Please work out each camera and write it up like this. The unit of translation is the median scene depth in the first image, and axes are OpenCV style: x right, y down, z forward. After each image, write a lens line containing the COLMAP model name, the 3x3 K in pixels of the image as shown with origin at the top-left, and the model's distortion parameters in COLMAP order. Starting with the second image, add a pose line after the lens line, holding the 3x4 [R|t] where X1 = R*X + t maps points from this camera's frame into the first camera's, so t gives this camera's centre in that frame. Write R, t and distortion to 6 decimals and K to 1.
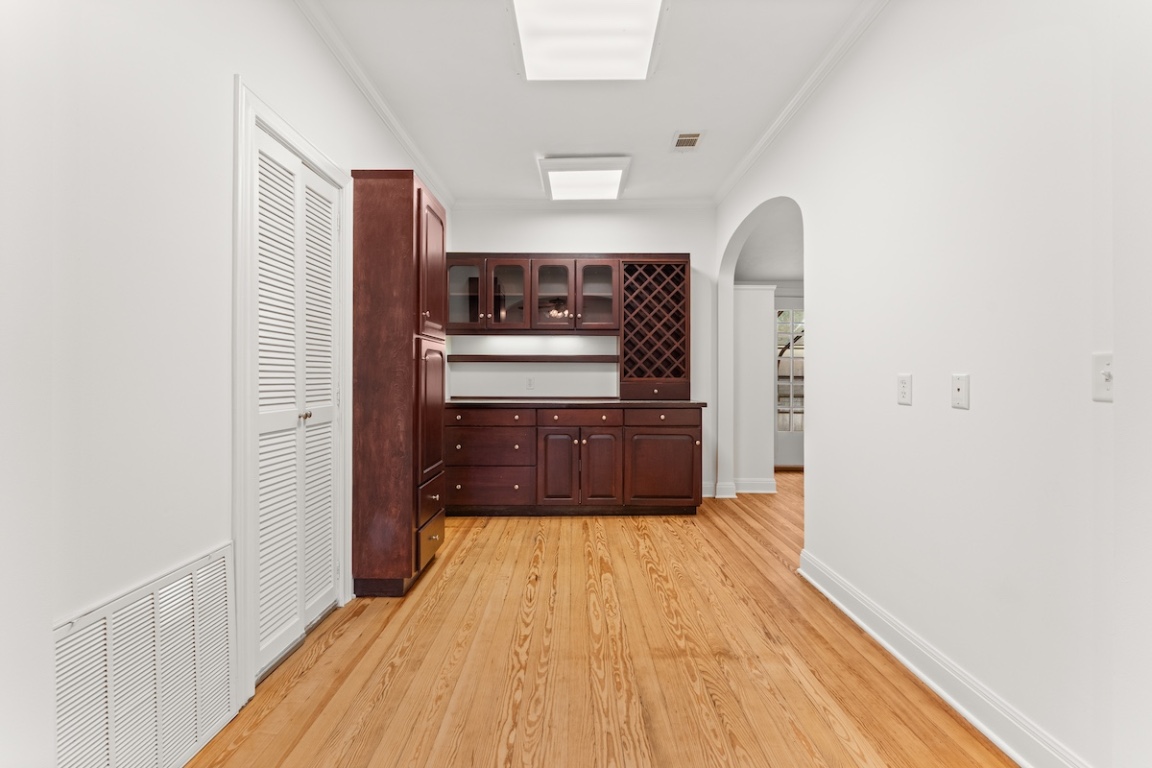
lens RADIAL K [[463.7, 0, 577.2], [0, 463.7, 377.5], [0, 0, 1]] dist [-0.001599, -0.000217]
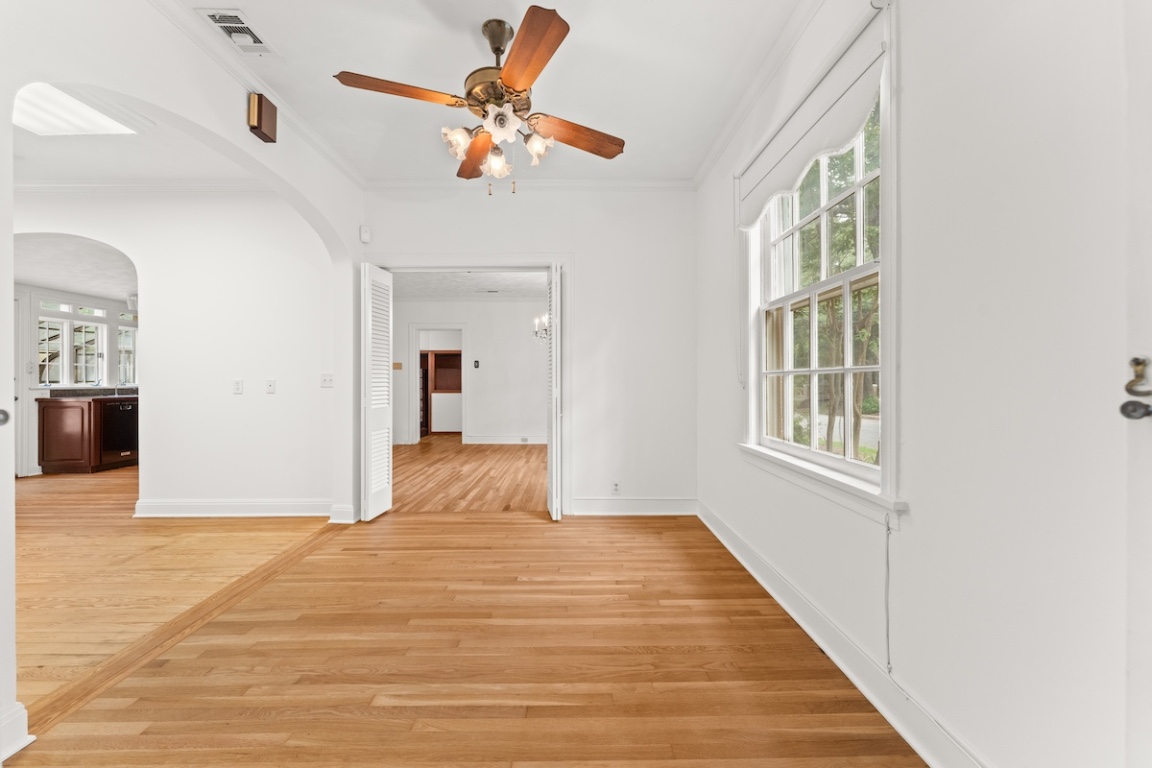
lens RADIAL K [[463.7, 0, 577.2], [0, 463.7, 377.5], [0, 0, 1]] dist [-0.001599, -0.000217]
pose [[-0.010297, 0.002433, 0.999944, -1.410713], [0.001413, 0.999996, -0.002418, -0.007599], [-0.999946, 0.001388, -0.010301, -0.512425]]
